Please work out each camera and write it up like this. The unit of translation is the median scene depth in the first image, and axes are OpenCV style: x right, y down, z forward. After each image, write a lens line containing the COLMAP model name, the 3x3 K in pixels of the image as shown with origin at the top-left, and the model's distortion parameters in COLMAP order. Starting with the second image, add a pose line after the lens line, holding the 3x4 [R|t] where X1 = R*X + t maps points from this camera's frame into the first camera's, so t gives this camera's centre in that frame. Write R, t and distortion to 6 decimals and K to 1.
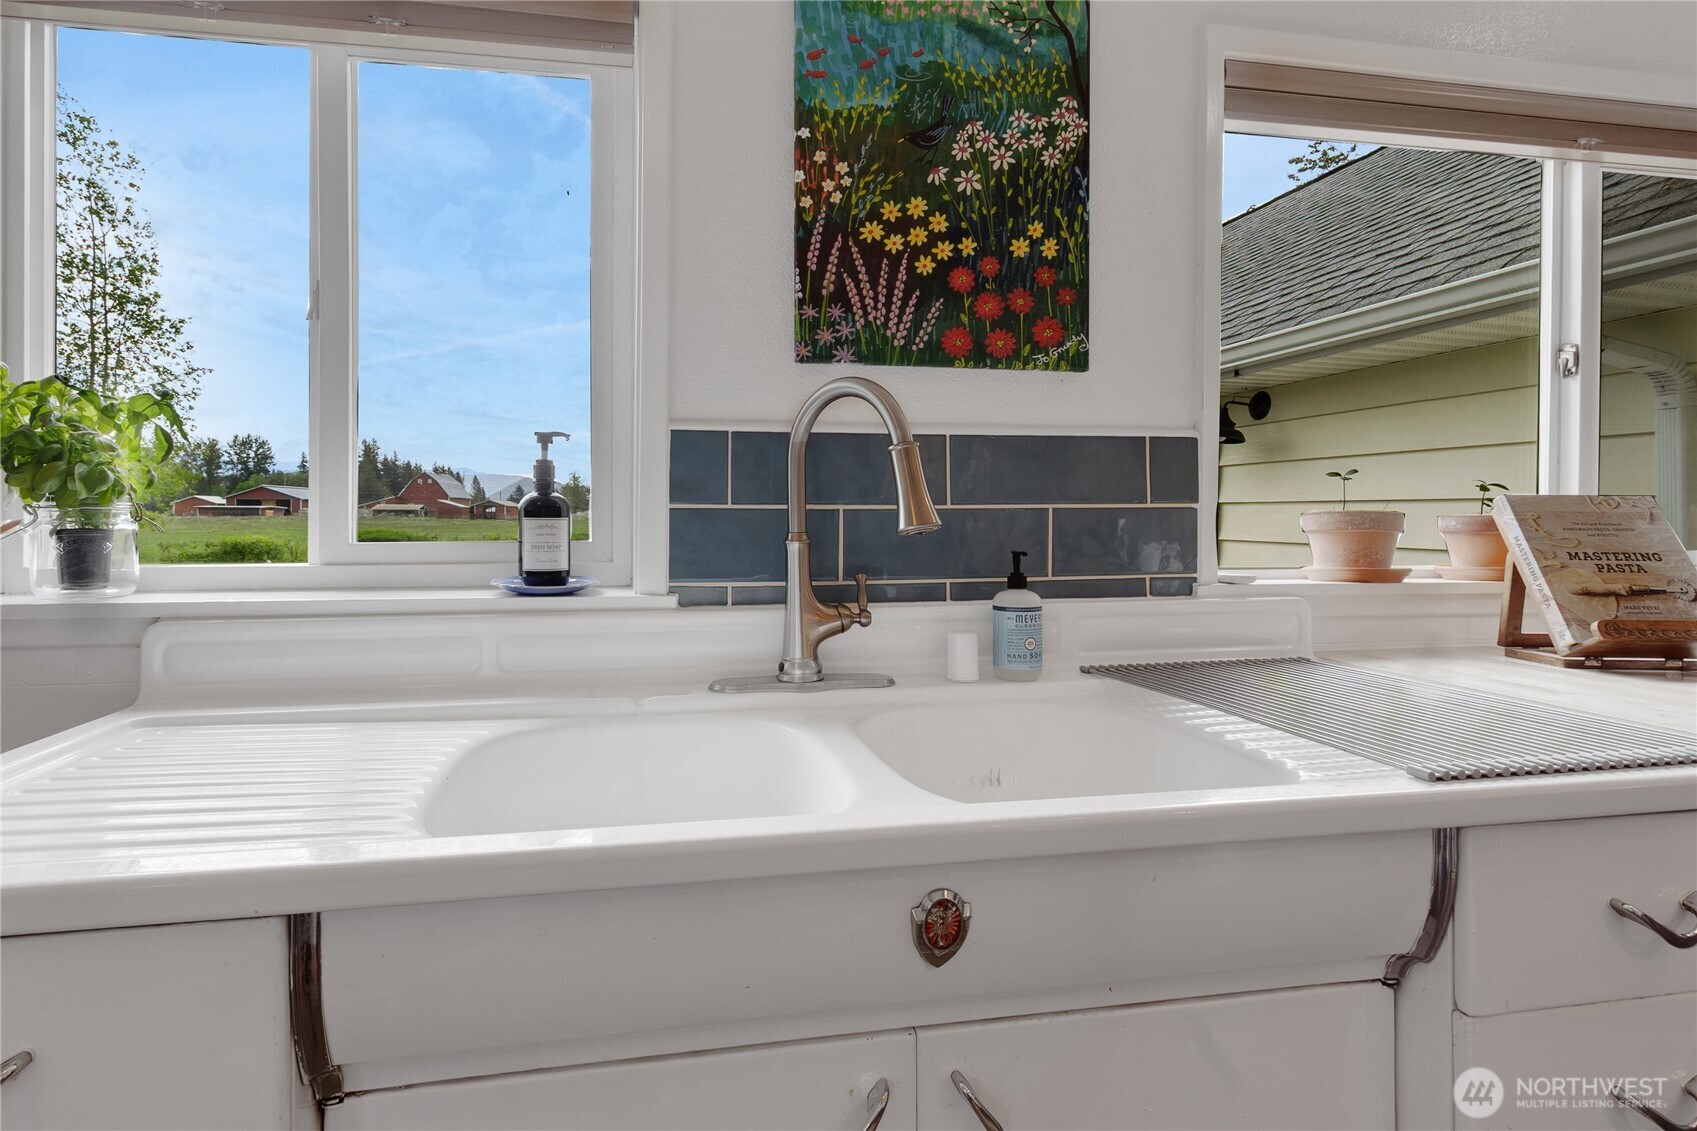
lens RADIAL K [[813.4, 0, 764.7], [0, 813.4, 516.5], [0, 0, 1]] dist [0.008160, -0.003330]
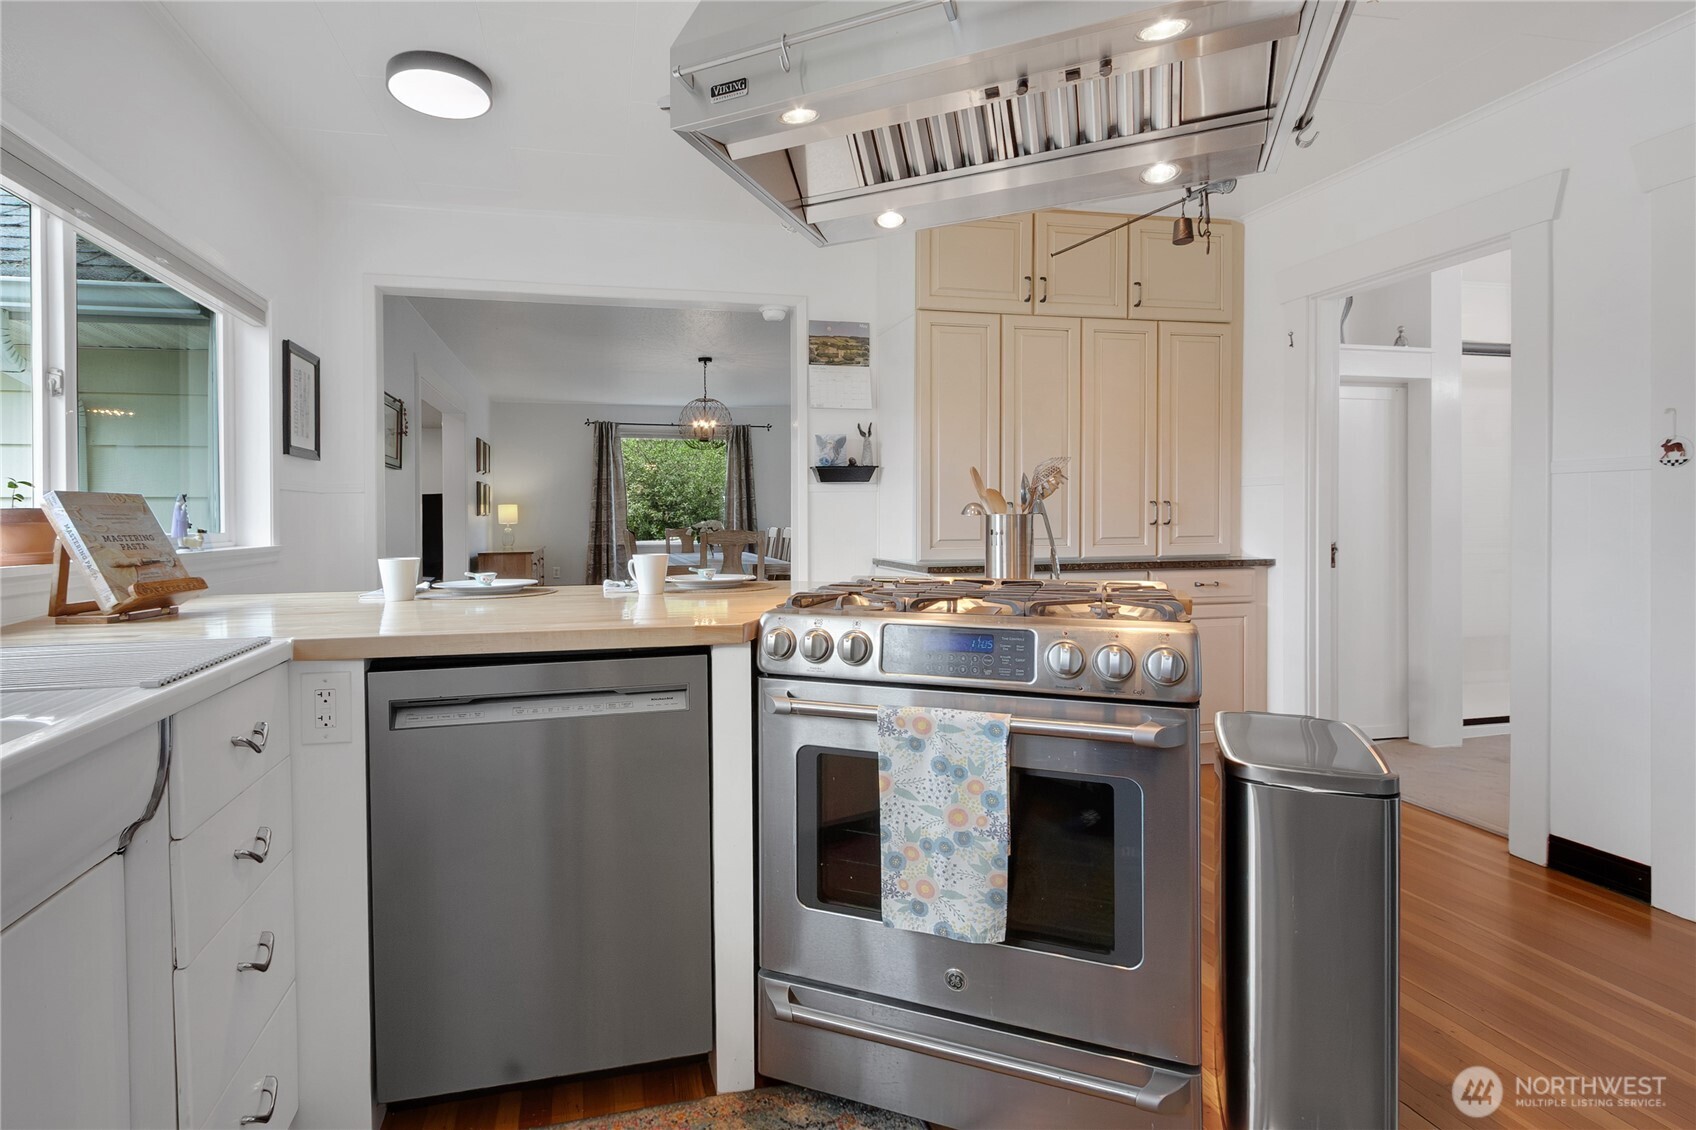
lens RADIAL K [[813.0, 0, 769.8], [0, 813.0, 539.5], [0, 0, 1]] dist [0.008160, -0.003330]
pose [[-0.044405, -0.029975, 0.998564, -0.363219], [0.008129, 0.999506, 0.030364, 0.018548], [-0.998981, 0.009466, -0.044140, -0.001753]]
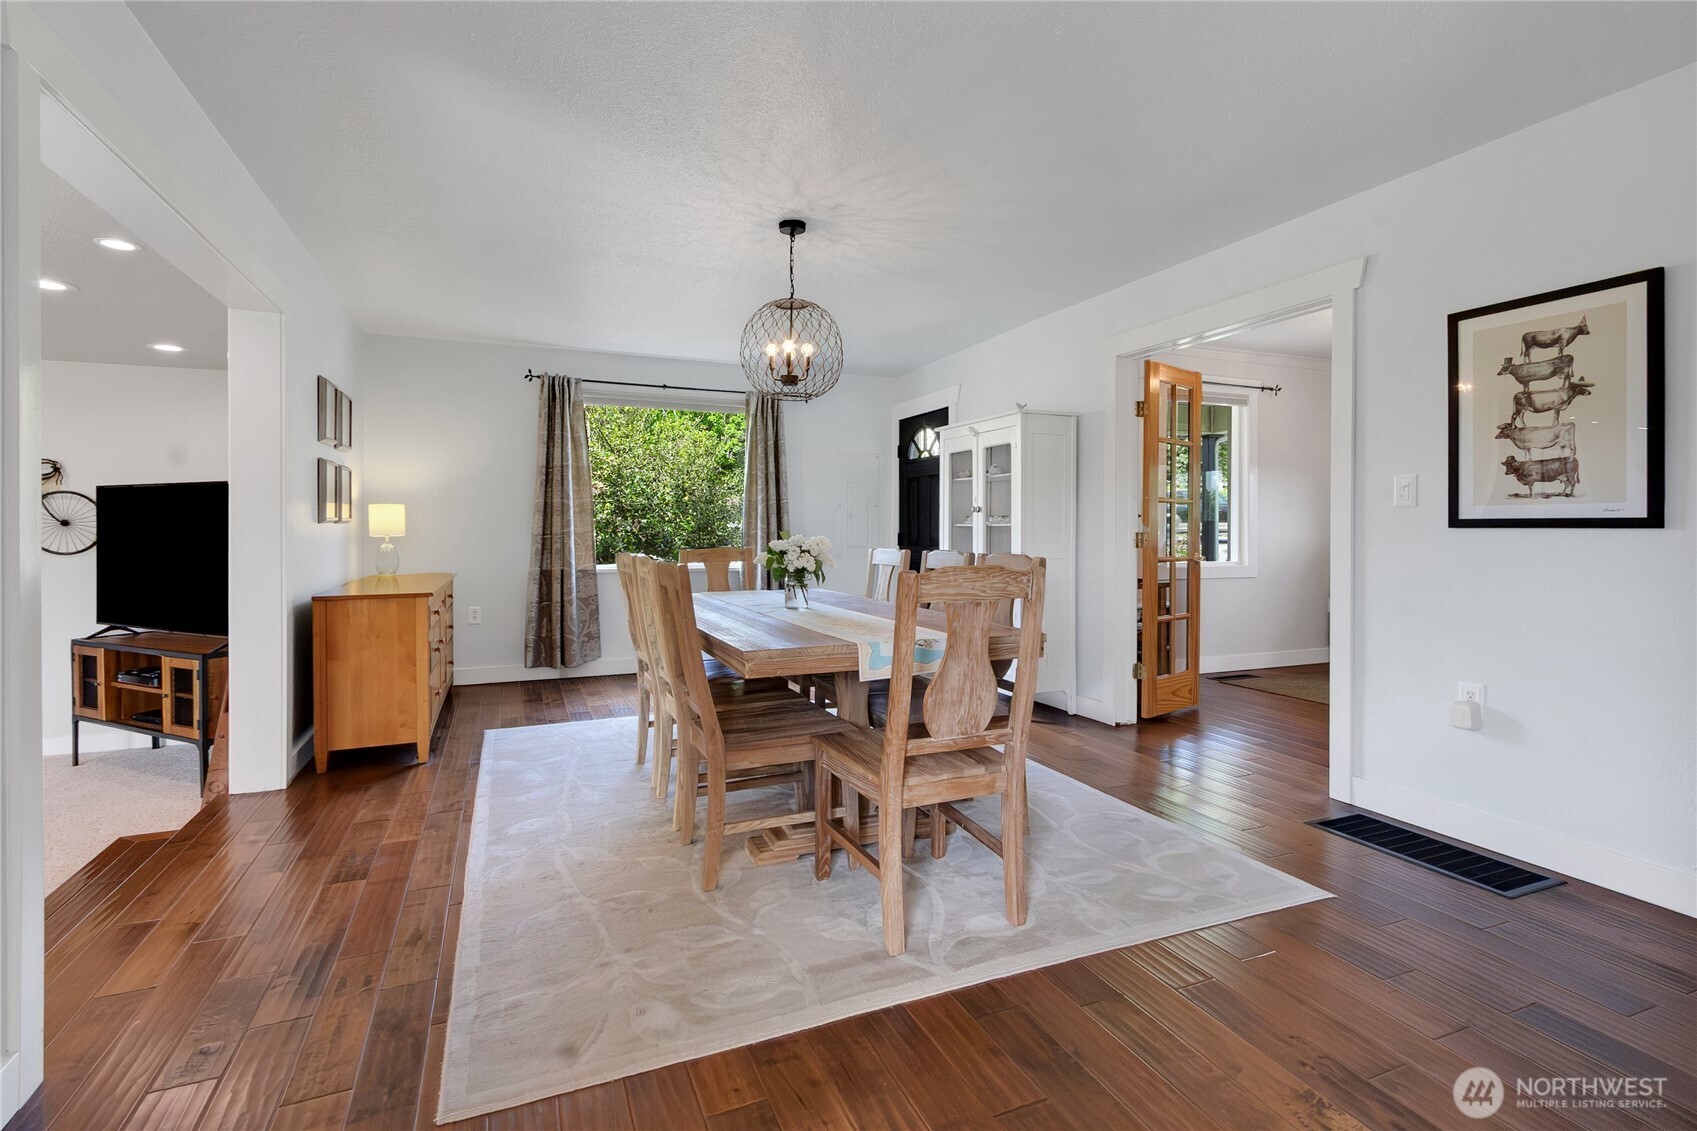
lens RADIAL K [[813.4, 0, 872.0], [0, 813.4, 531.4], [0, 0, 1]] dist [0.008160, -0.003330]
pose [[-0.249293, -0.007404, 0.968400, 2.190105], [-0.000358, 0.999971, 0.007554, 0.020369], [-0.968428, 0.001536, -0.249289, 0.600043]]
